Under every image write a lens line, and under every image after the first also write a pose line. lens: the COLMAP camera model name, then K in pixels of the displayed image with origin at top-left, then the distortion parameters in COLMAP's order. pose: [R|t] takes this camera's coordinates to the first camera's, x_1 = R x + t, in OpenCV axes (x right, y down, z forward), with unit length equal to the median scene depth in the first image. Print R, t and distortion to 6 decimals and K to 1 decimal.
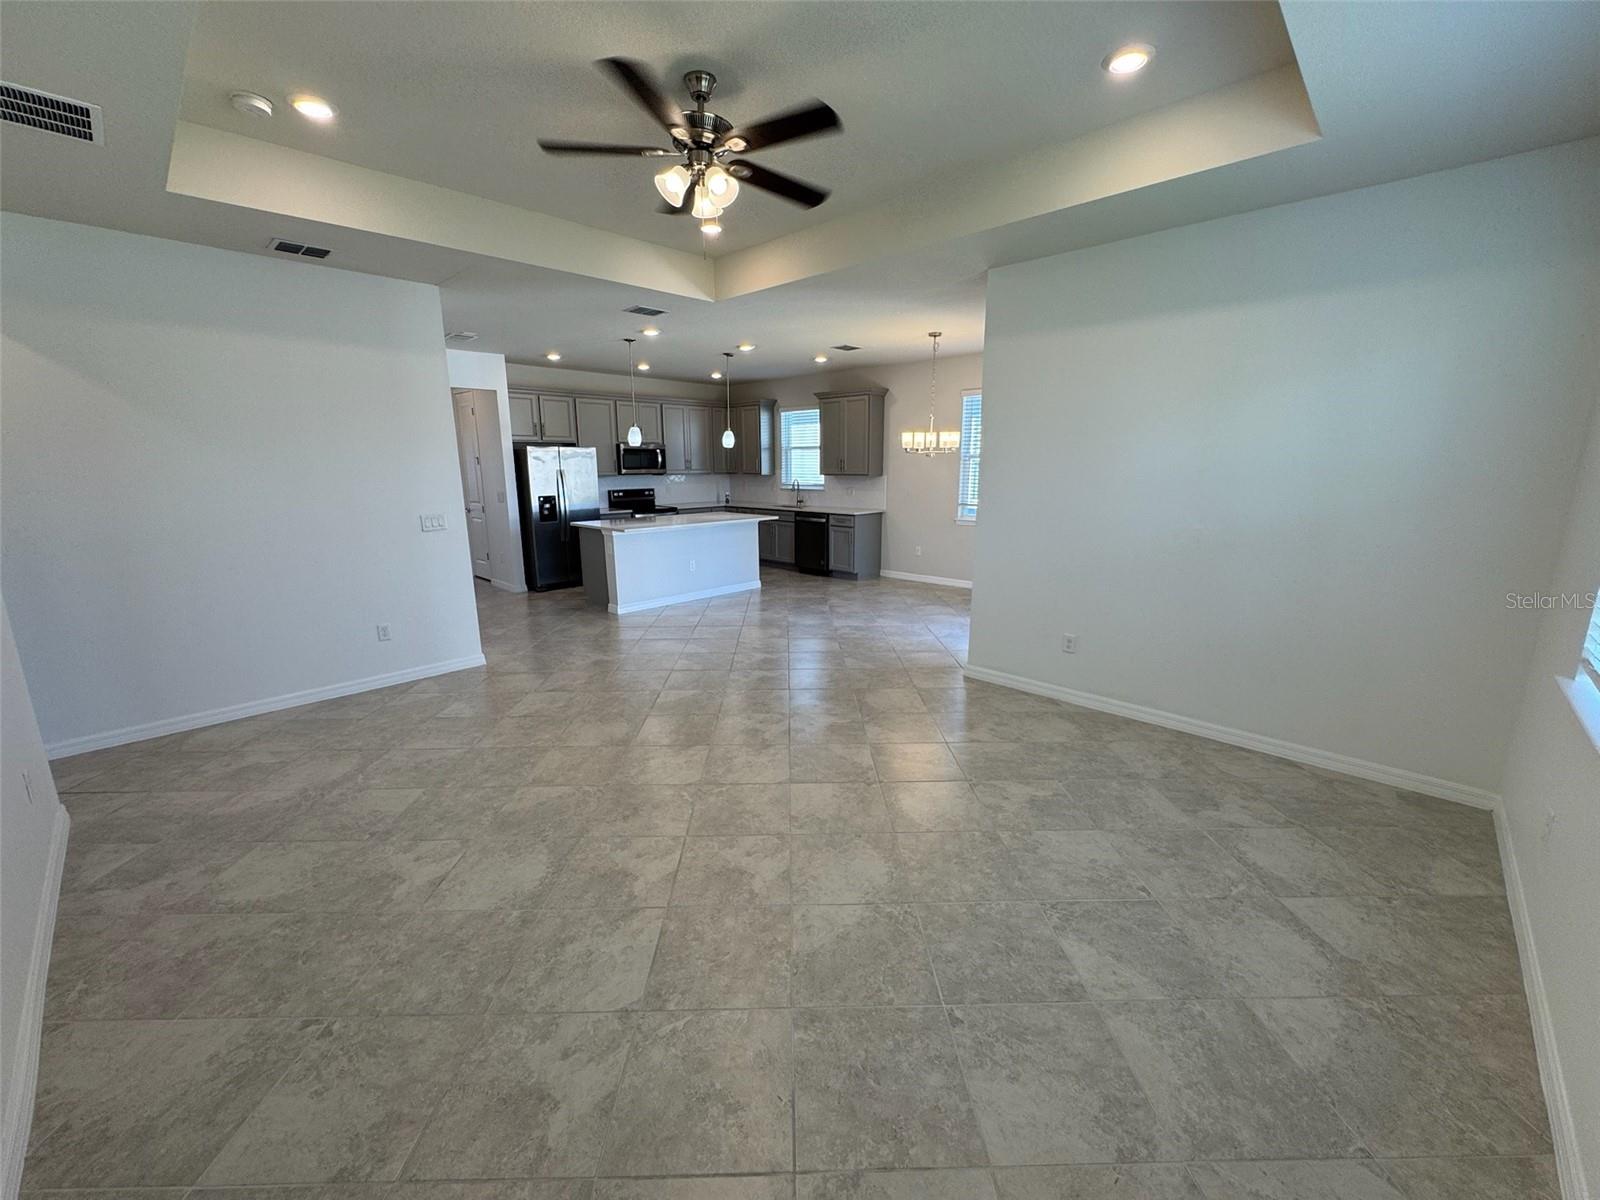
lens RADIAL K [[640.4, 0, 800.0], [0, 640.4, 600.0], [0, 0, 1]] dist [-0.002271, -0.000233]
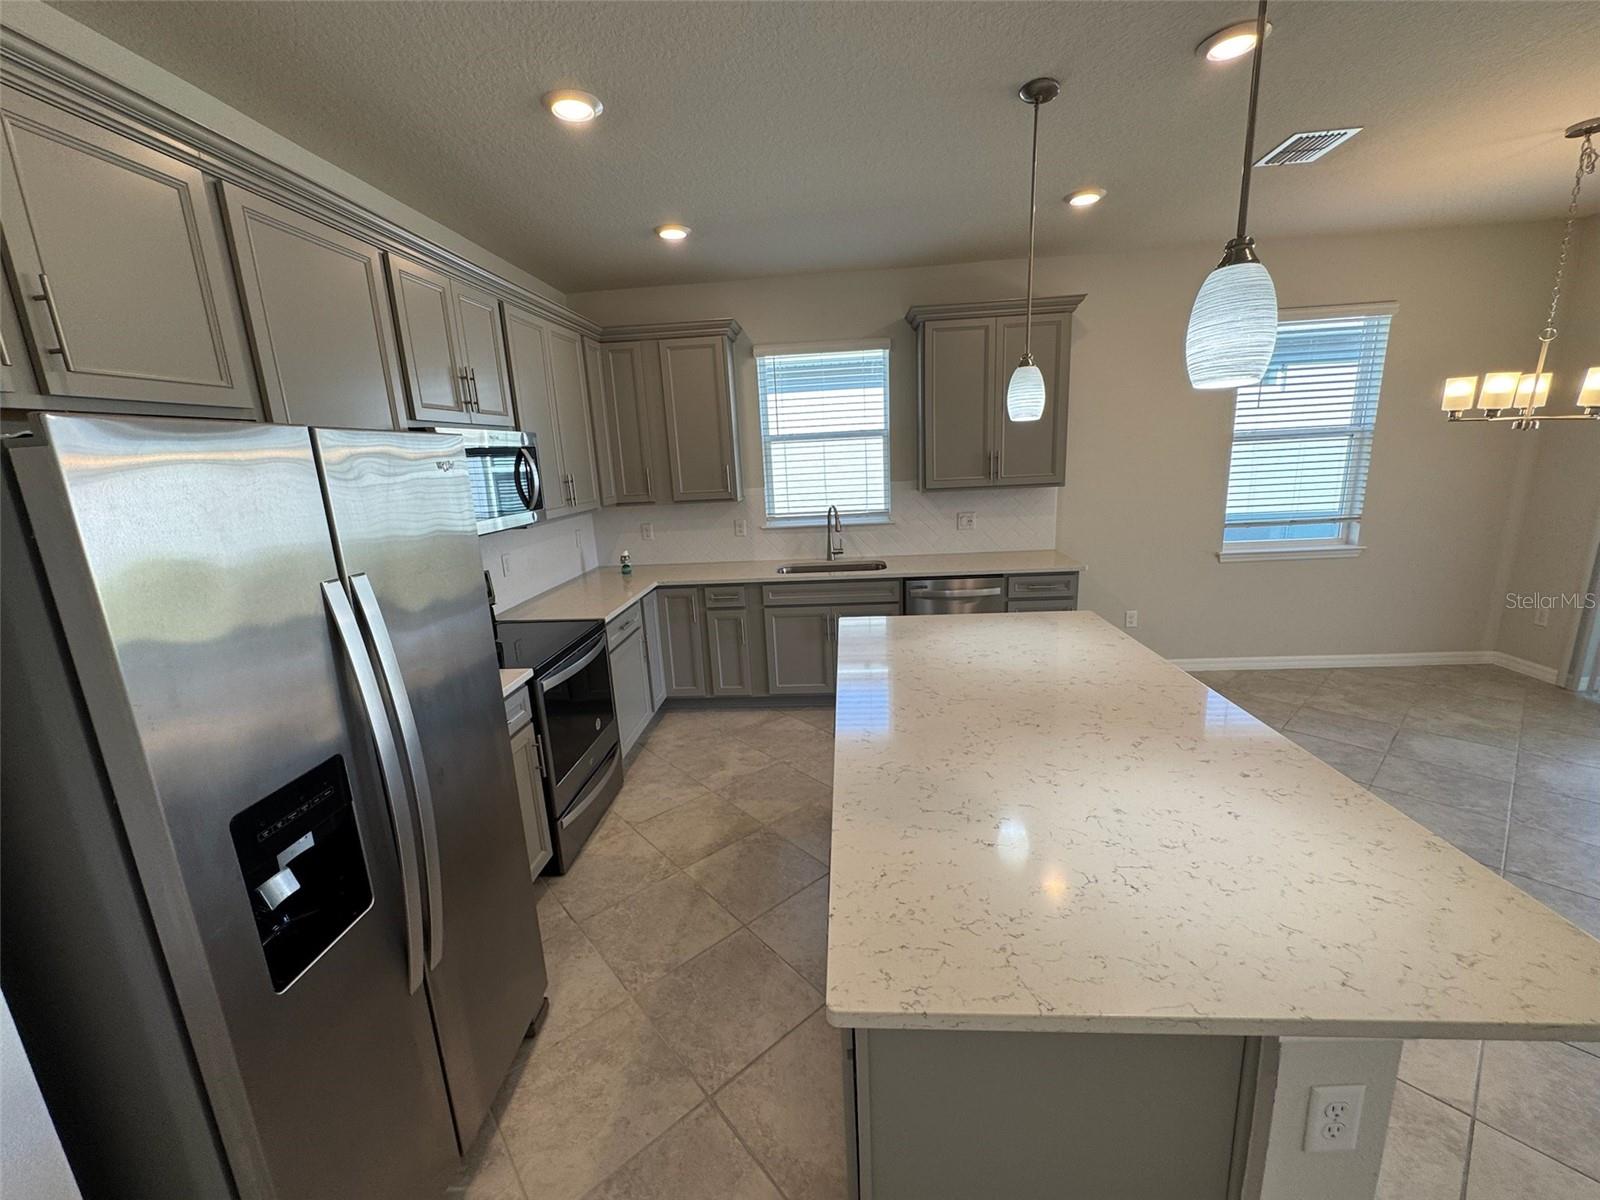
lens RADIAL K [[643.0, 0, 799.5], [0, 643.0, 595.7], [0, 0, 1]] dist [-0.002844, -0.000212]
pose [[0.764344, -0.171127, 0.621686, -0.326757], [0.180622, 0.982364, 0.048339, -0.156530], [-0.618994, 0.075343, 0.781773, 0.683229]]
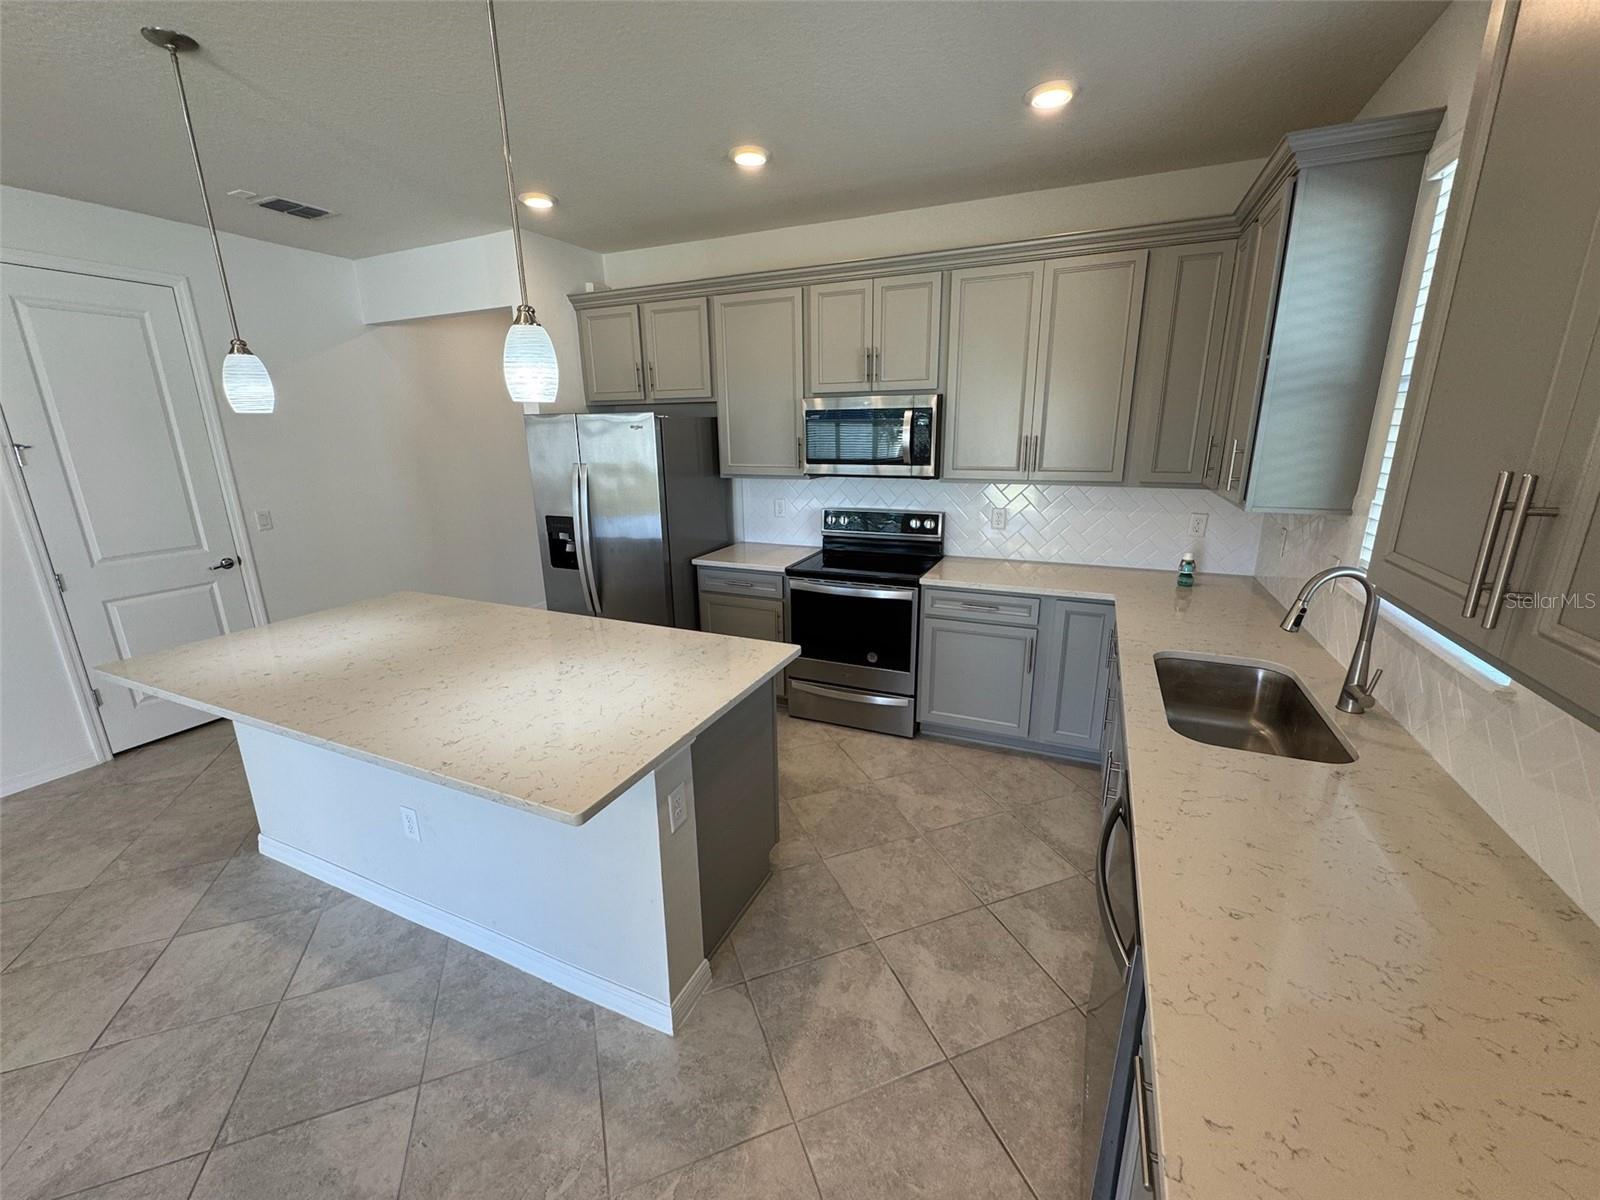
lens RADIAL K [[640.4, 0, 800.0], [0, 640.4, 600.0], [0, 0, 1]] dist [-0.002271, -0.000233]
pose [[0.335043, 0.249023, -0.908699, 0.104881], [-0.190878, 0.962382, 0.193357, -0.191297], [0.922665, 0.108668, 0.369973, 0.827960]]
